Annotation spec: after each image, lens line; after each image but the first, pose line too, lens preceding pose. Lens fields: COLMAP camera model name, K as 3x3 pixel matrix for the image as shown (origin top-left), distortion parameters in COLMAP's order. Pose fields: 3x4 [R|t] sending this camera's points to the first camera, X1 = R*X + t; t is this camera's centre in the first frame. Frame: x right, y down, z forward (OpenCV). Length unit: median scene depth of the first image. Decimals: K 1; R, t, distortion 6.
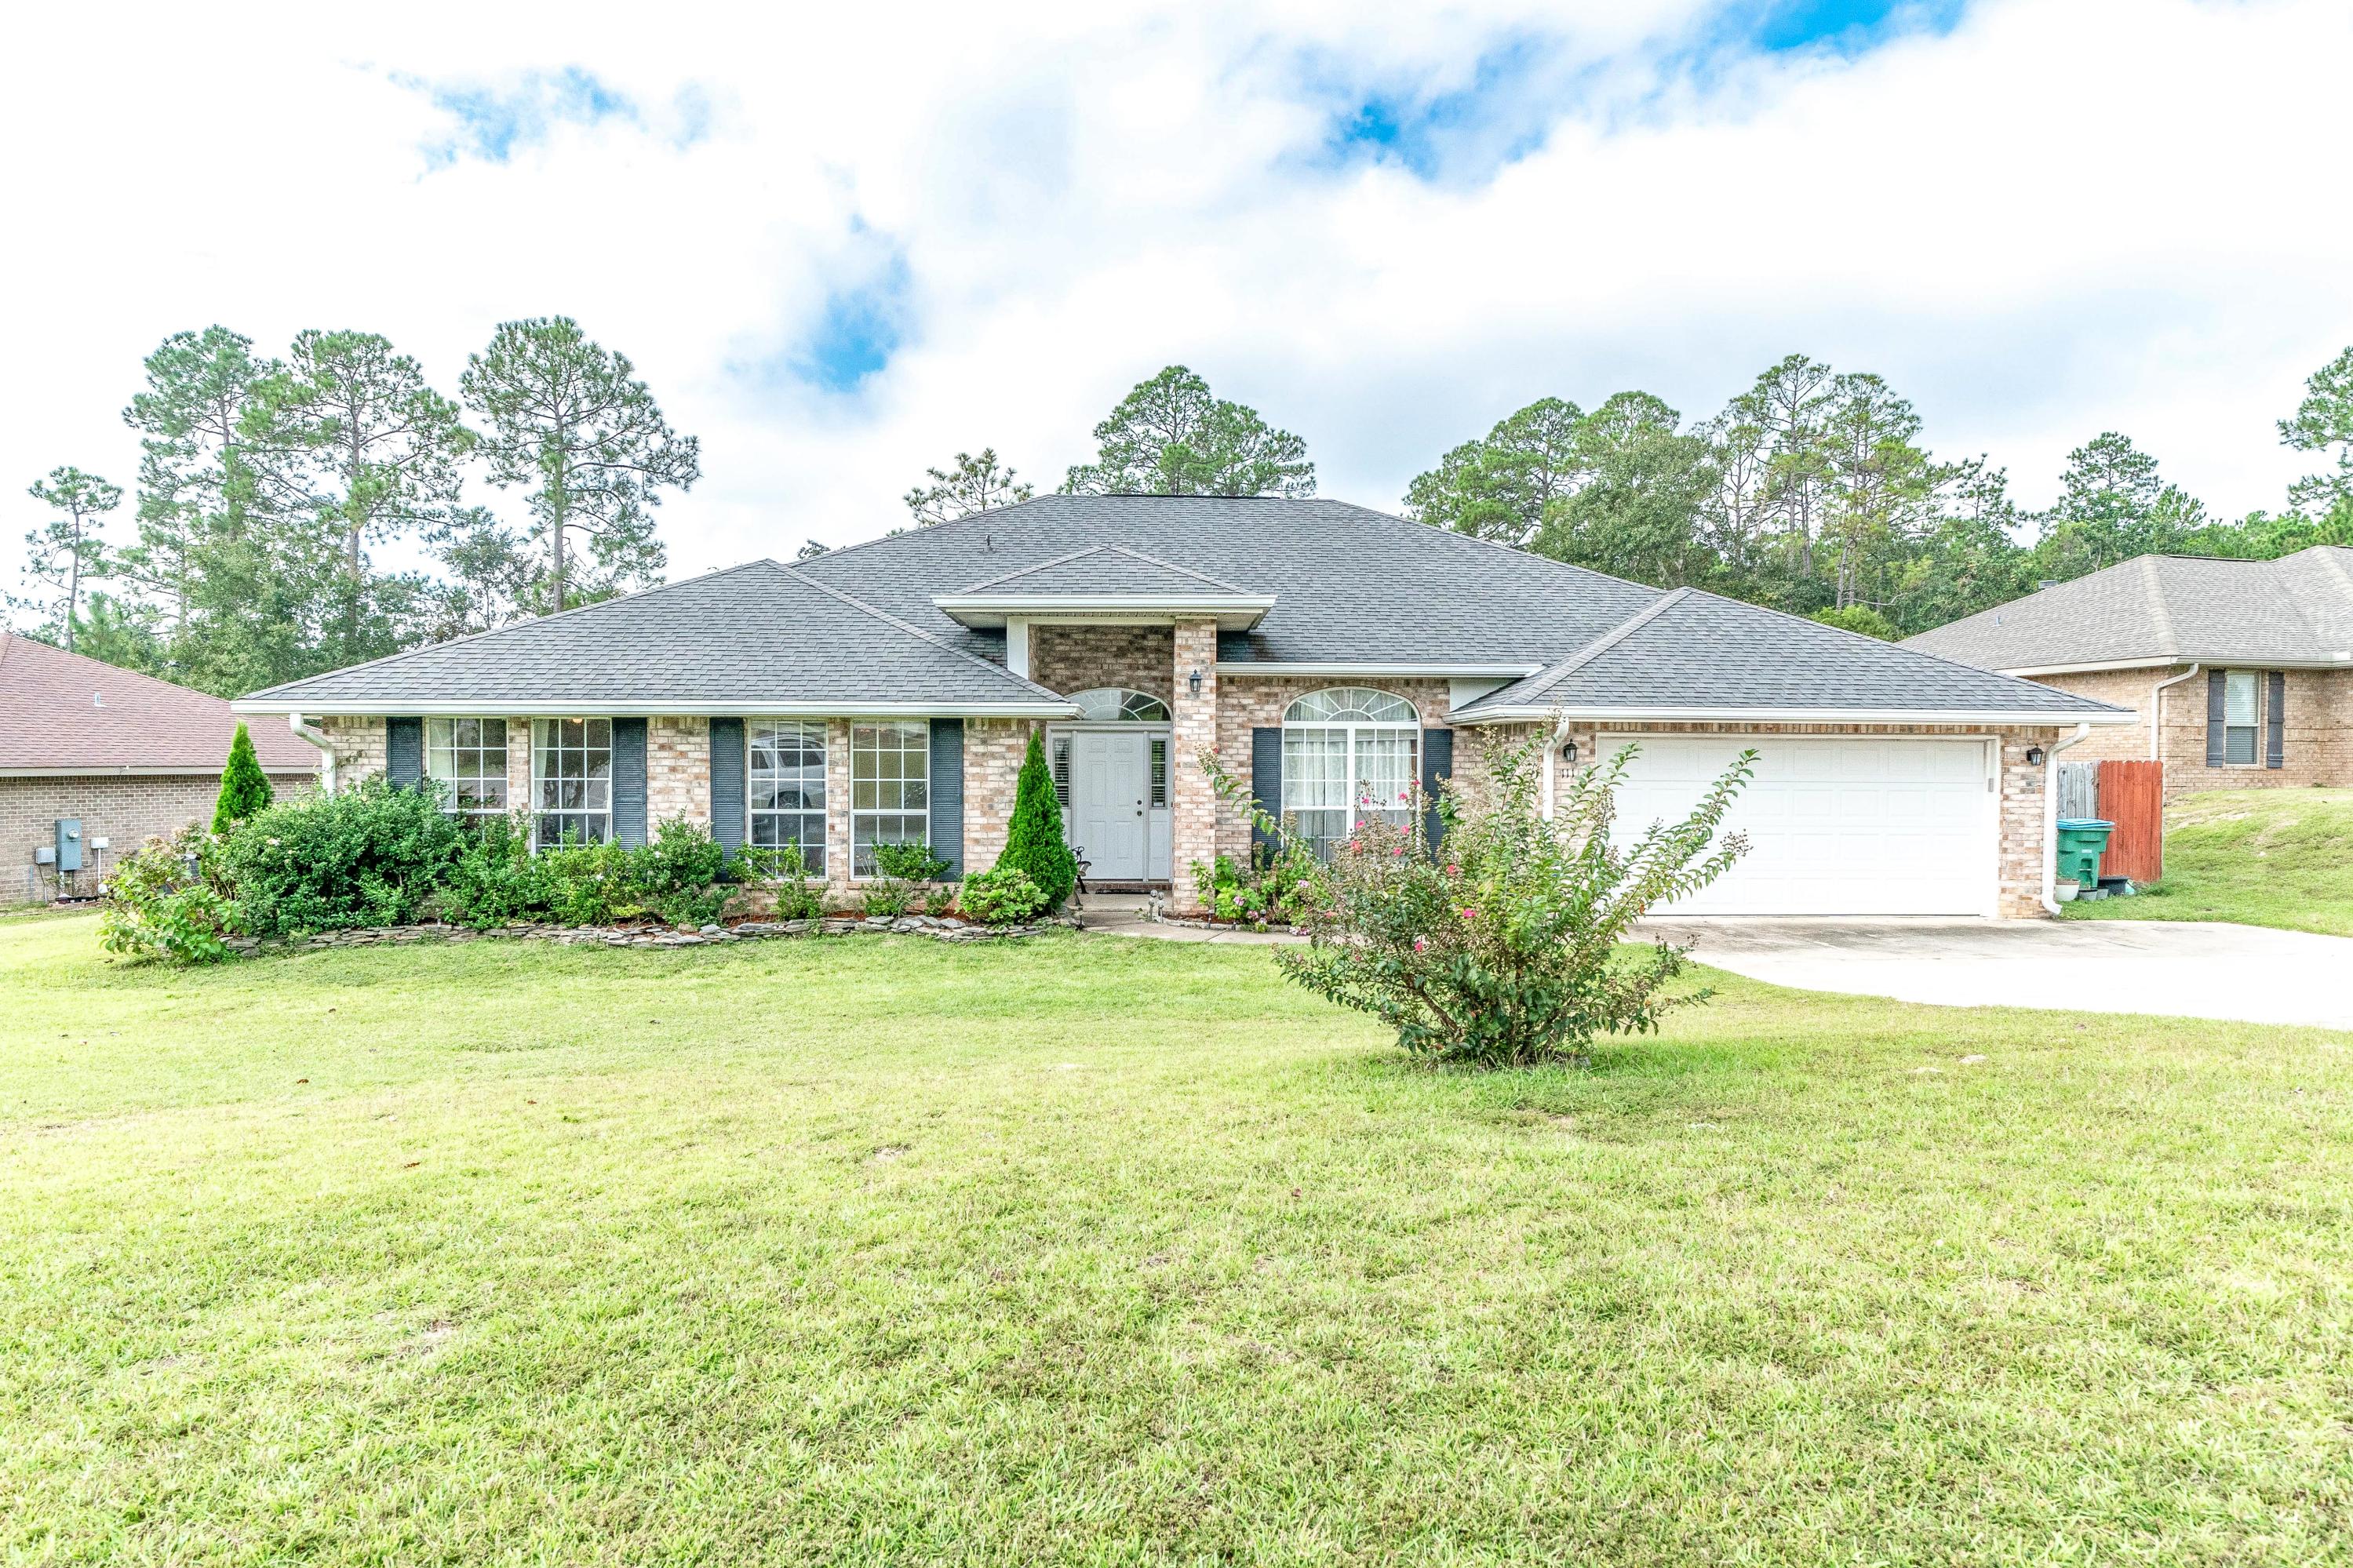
lens RADIAL K [[1317.0, 0, 1142.7], [0, 1317.0, 798.1], [0, 0, 1]] dist [-0.010699, -0.000284]
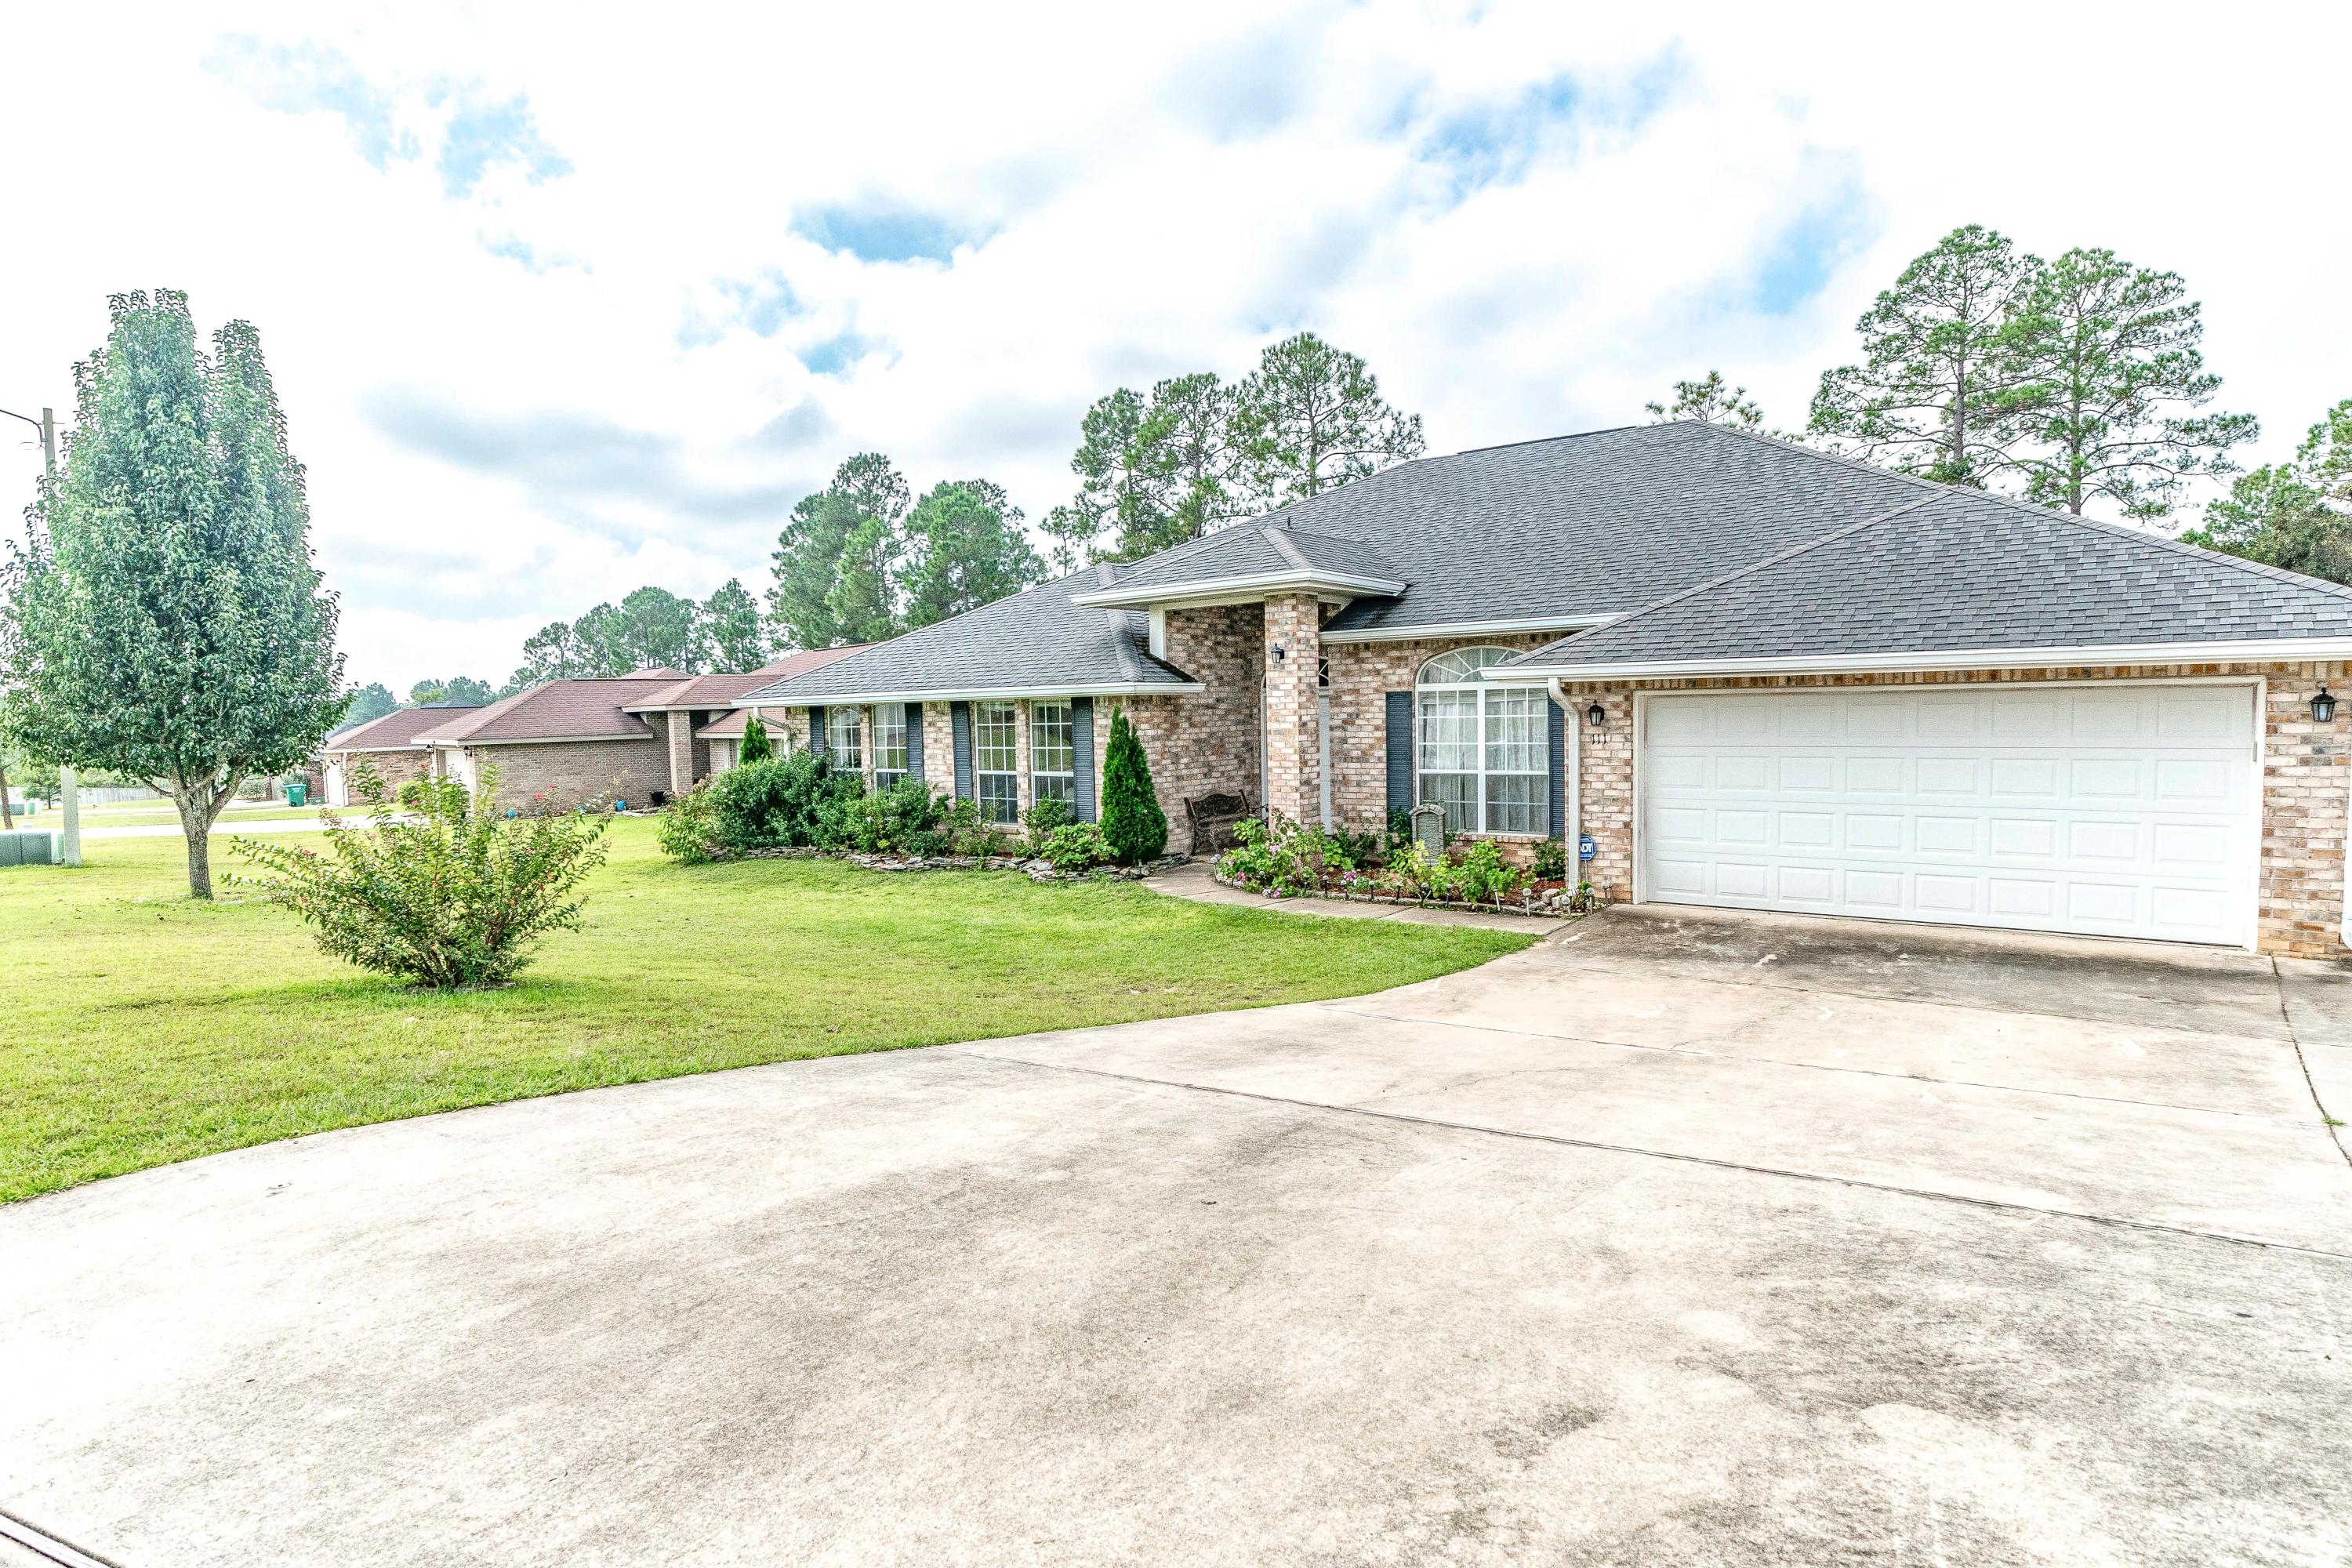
lens RADIAL K [[1255.4, 0, 1176.0], [0, 1255.4, 784.0], [0, 0, 1]] dist [-0.008799, -0.000783]
pose [[0.761236, 0.017551, -0.648237, 0.633267], [0.010422, 0.999173, 0.039291, -0.023955], [0.648391, -0.036666, 0.760424, 0.168807]]
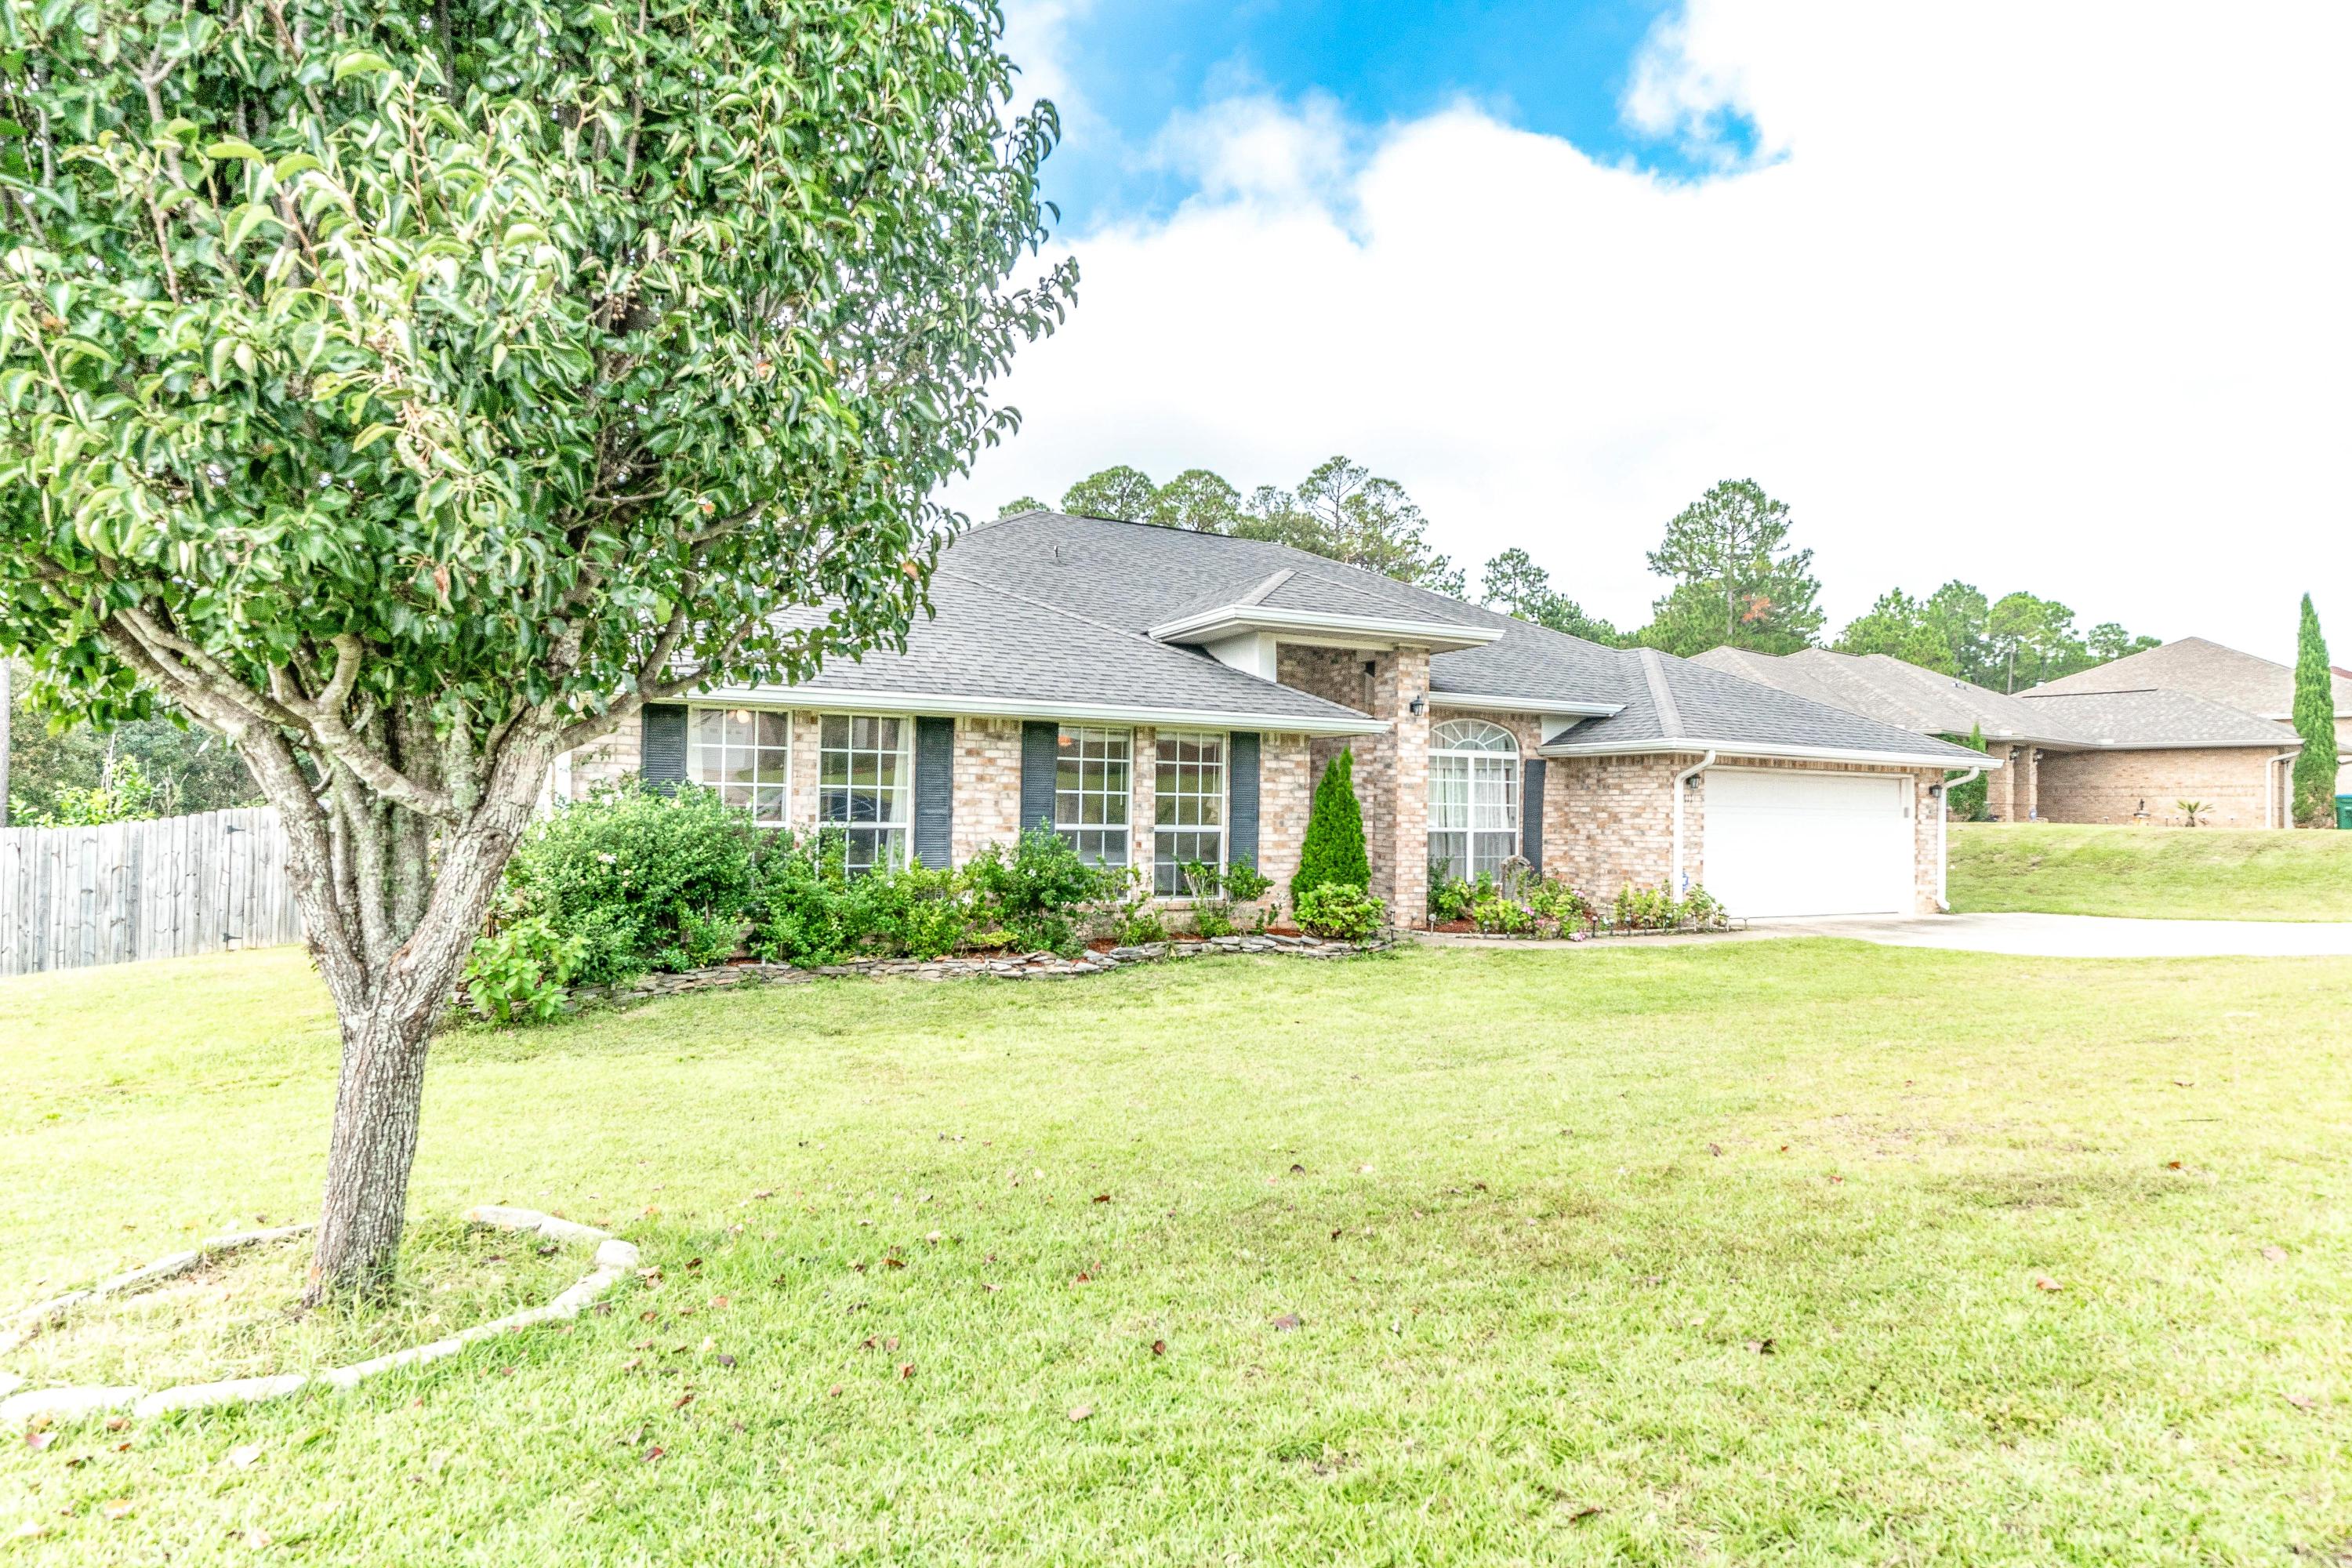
lens RADIAL K [[1316.6, 0, 1142.2], [0, 1316.6, 798.1], [0, 0, 1]] dist [-0.010699, -0.000284]
pose [[0.897641, 0.014936, 0.440475, -0.612539], [0.000944, 0.999358, -0.035811, 0.021694], [-0.440727, 0.032561, 0.897050, 0.156782]]
